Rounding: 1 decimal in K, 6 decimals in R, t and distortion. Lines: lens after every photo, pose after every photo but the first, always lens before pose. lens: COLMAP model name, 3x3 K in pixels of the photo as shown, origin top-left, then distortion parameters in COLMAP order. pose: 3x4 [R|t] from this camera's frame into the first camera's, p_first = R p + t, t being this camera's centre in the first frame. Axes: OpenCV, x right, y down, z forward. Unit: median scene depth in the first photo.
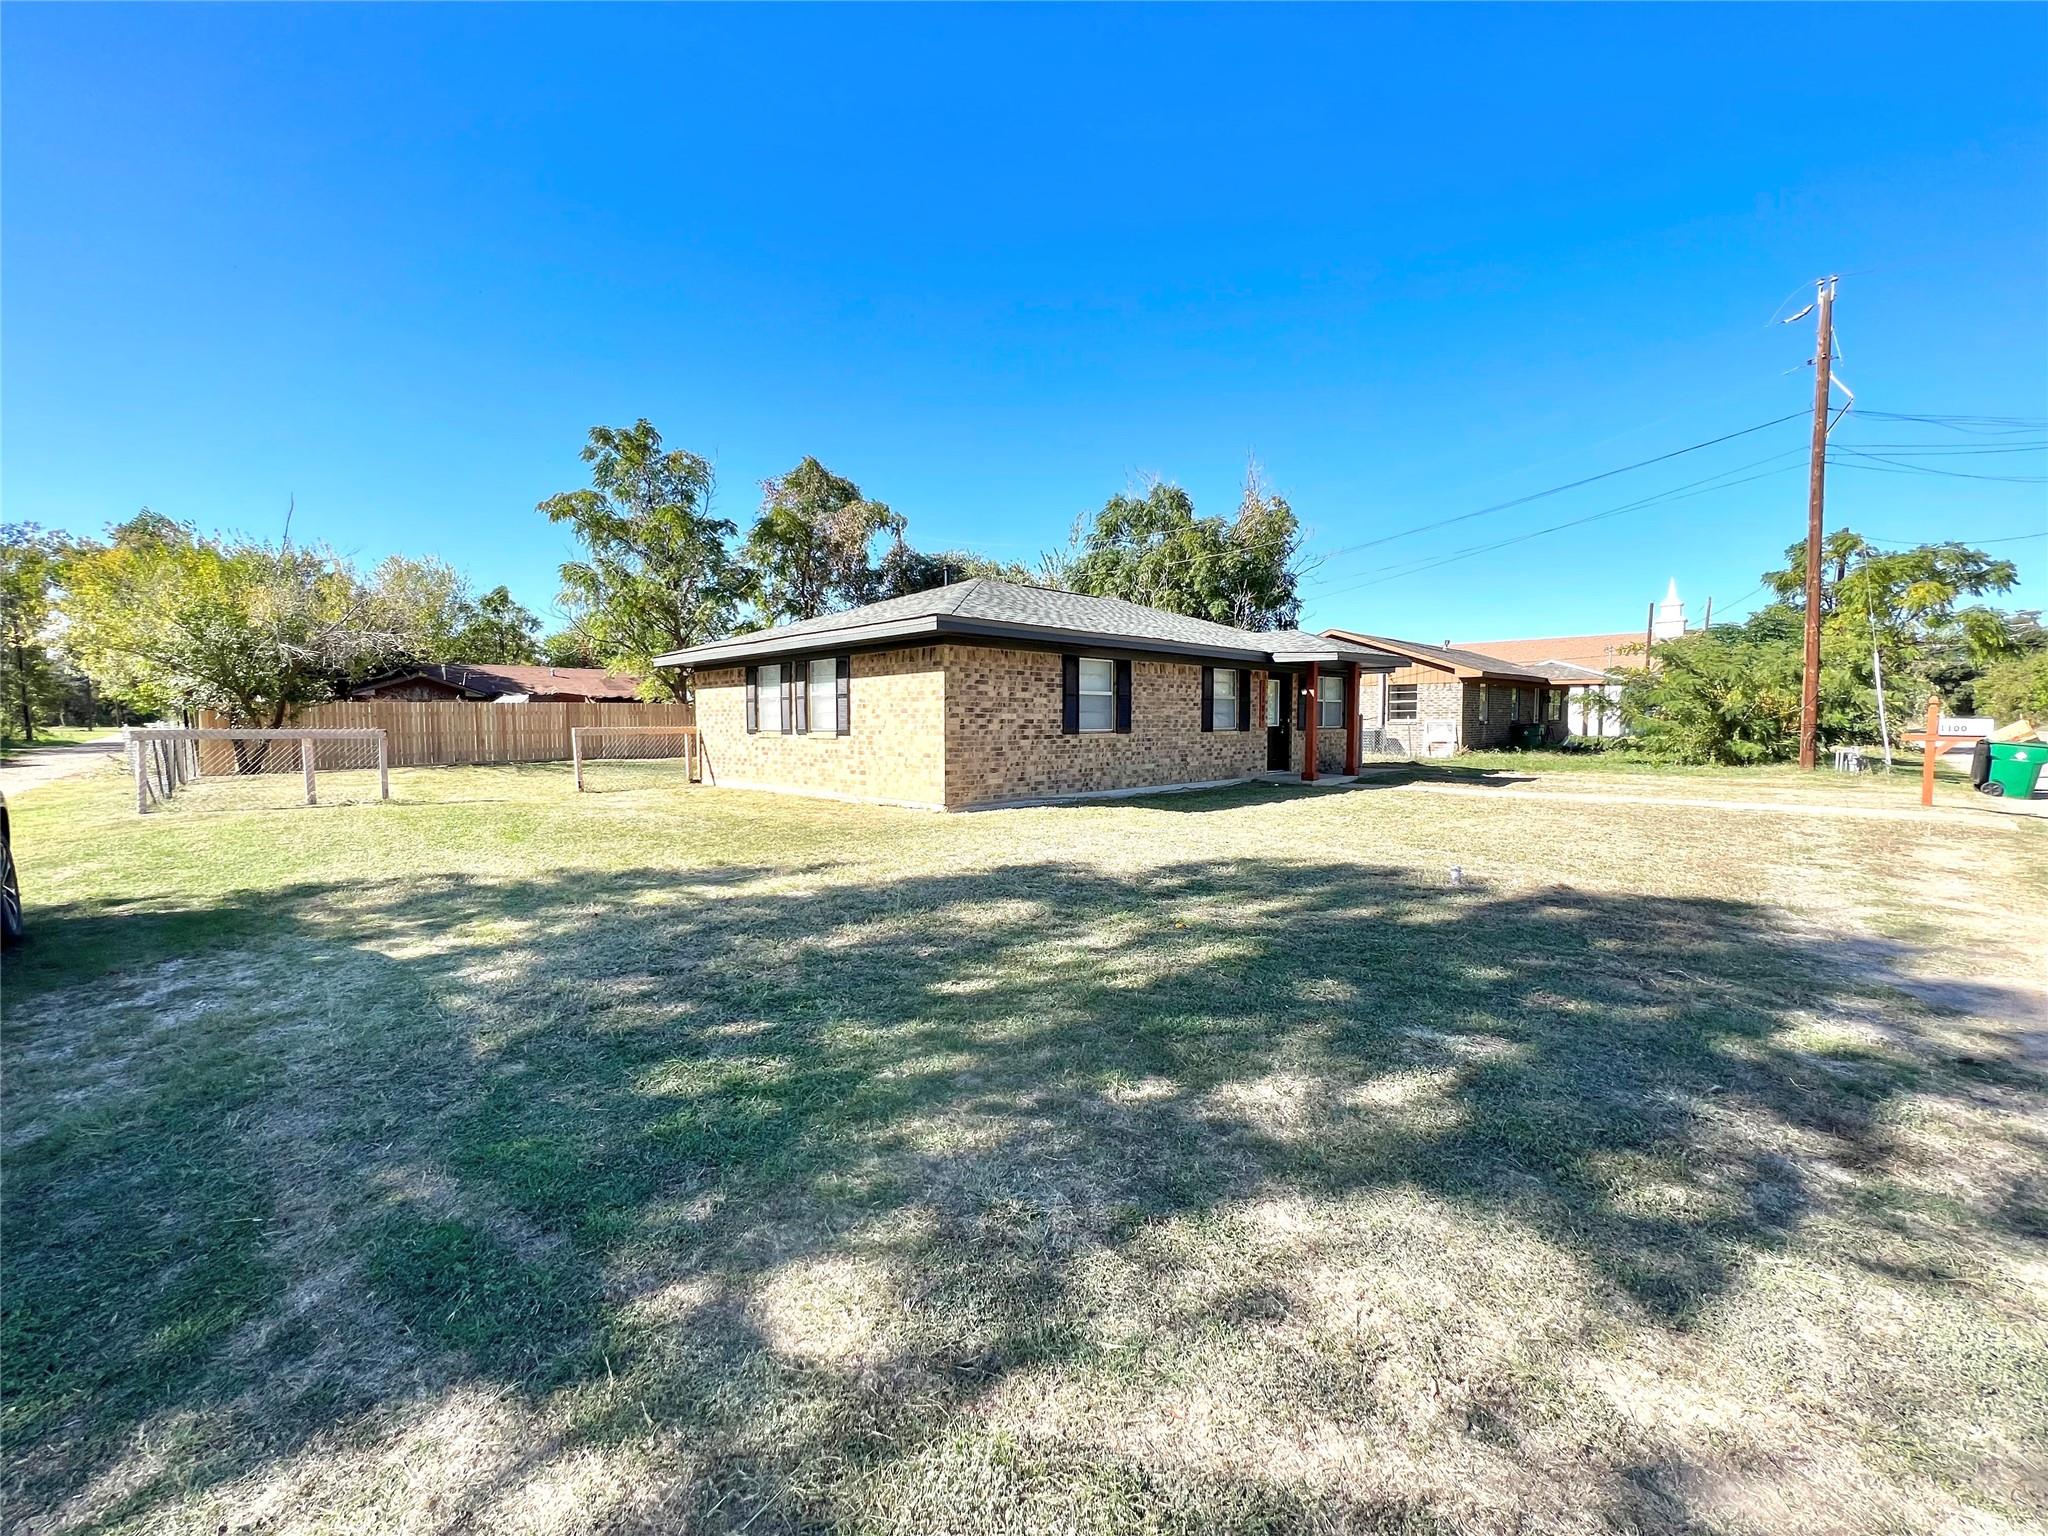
lens RADIAL K [[822.7, 0, 1024.0], [0, 822.7, 768.0], [0, 0, 1]] dist [0.002057, 0.000299]
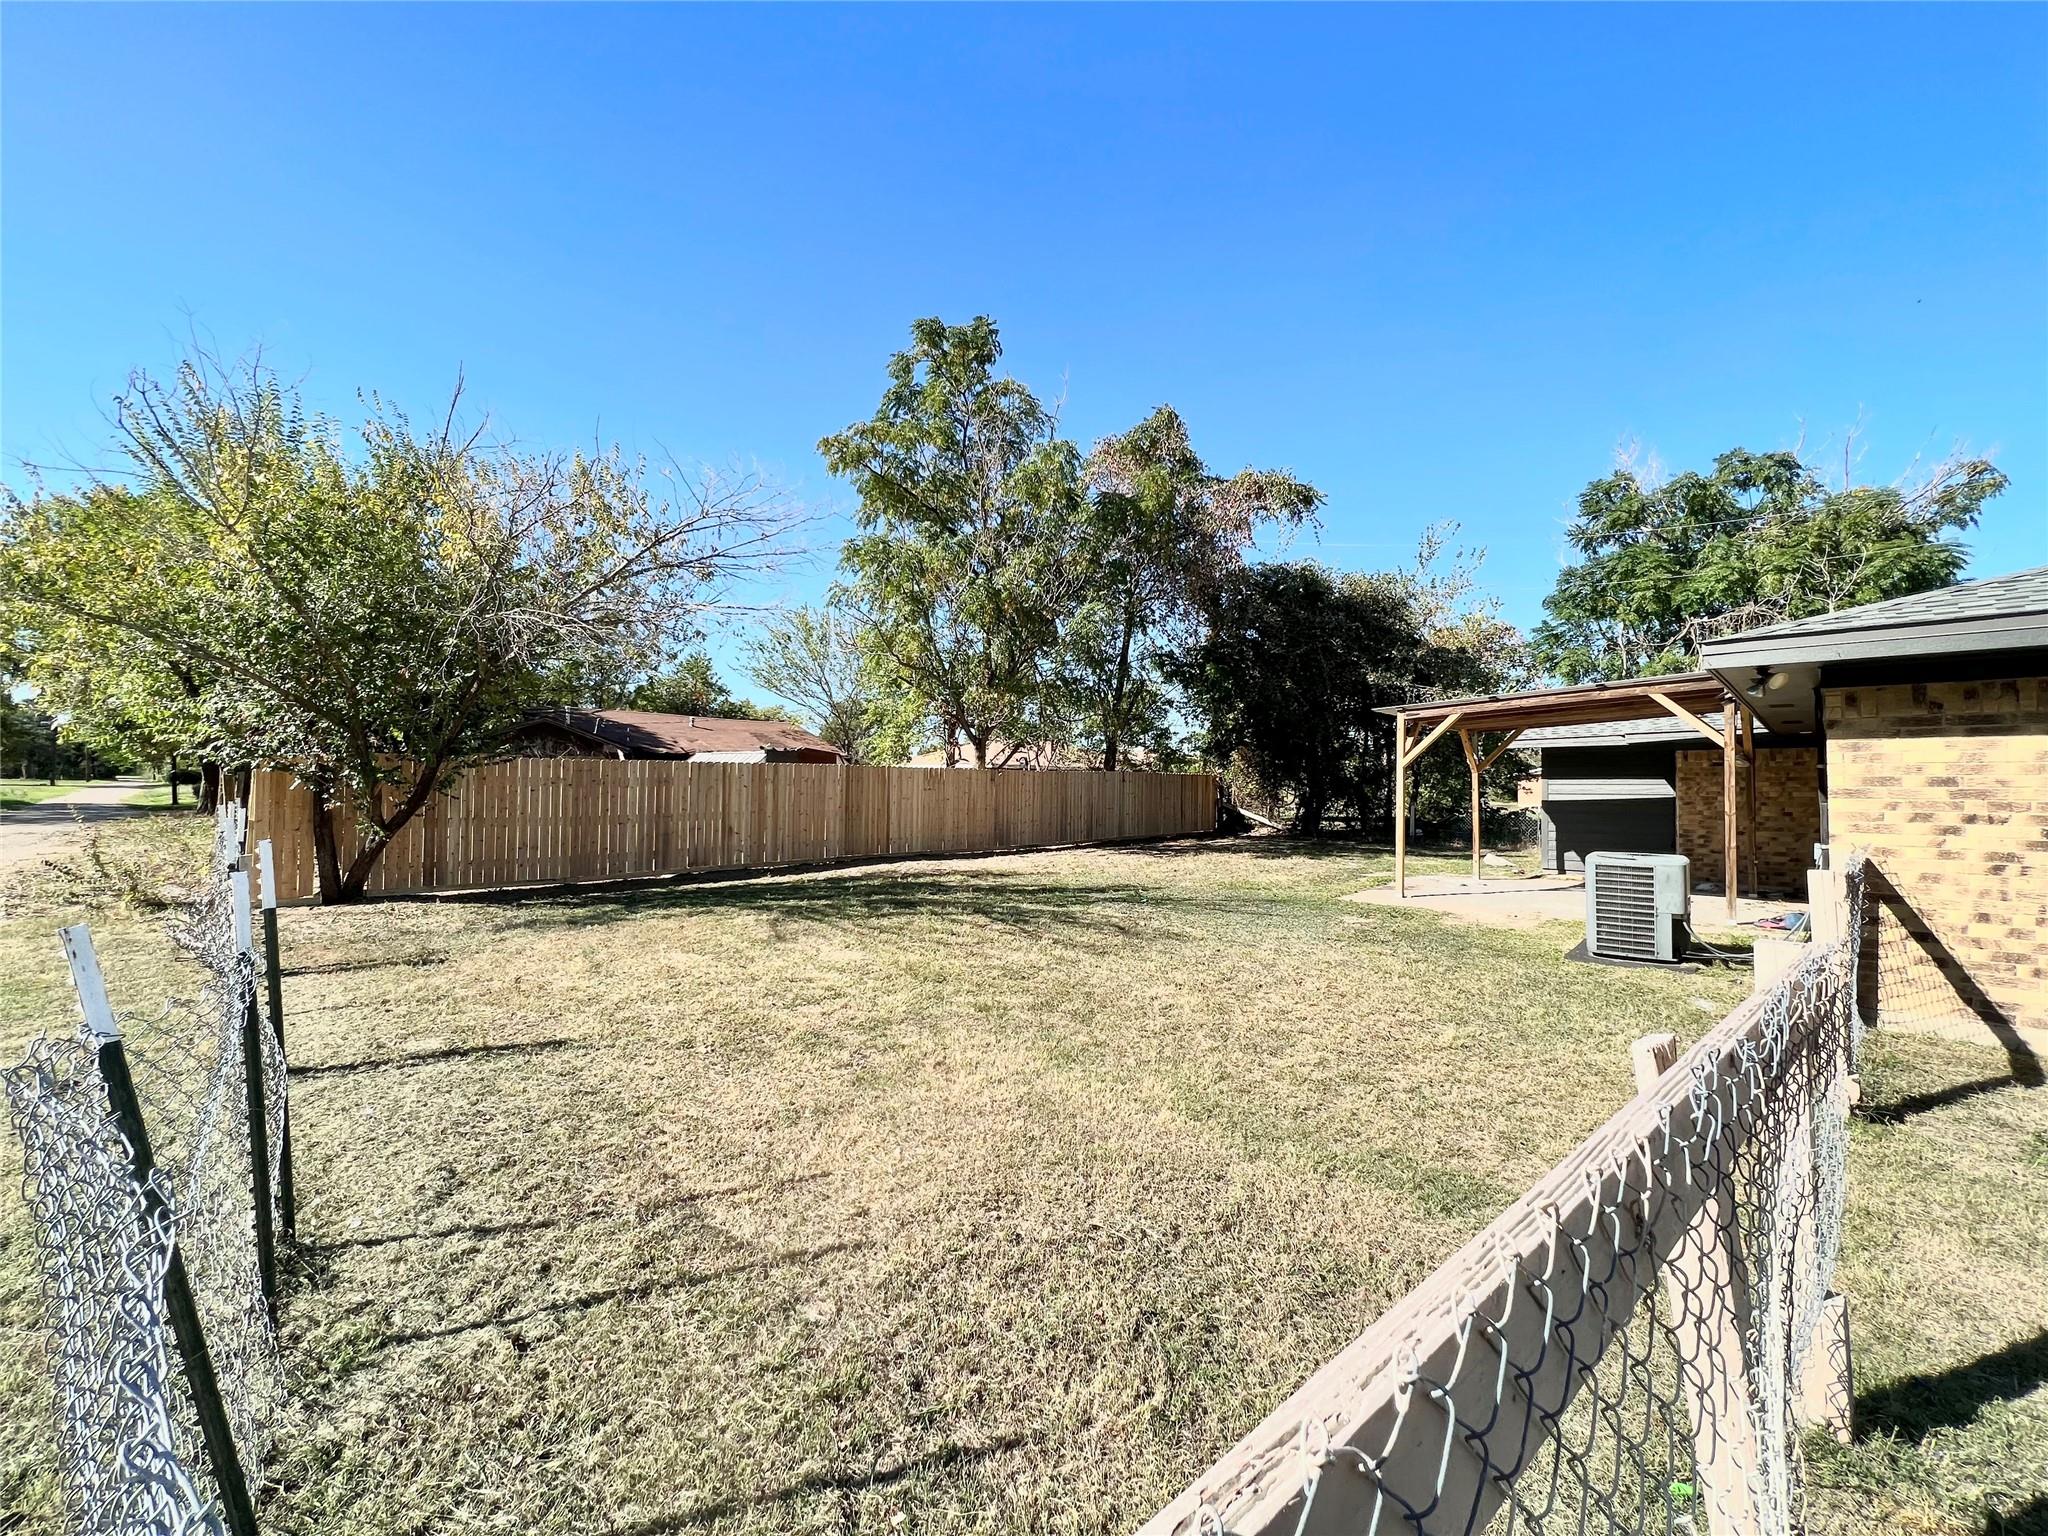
lens RADIAL K [[822.7, 0, 1024.0], [0, 822.7, 768.0], [0, 0, 1]] dist [0.002057, 0.000299]
pose [[0.999800, 0.011381, 0.016437, -0.445894], [-0.010147, 0.997258, -0.073302, -0.034345], [-0.017226, 0.073120, 0.997174, 0.410990]]
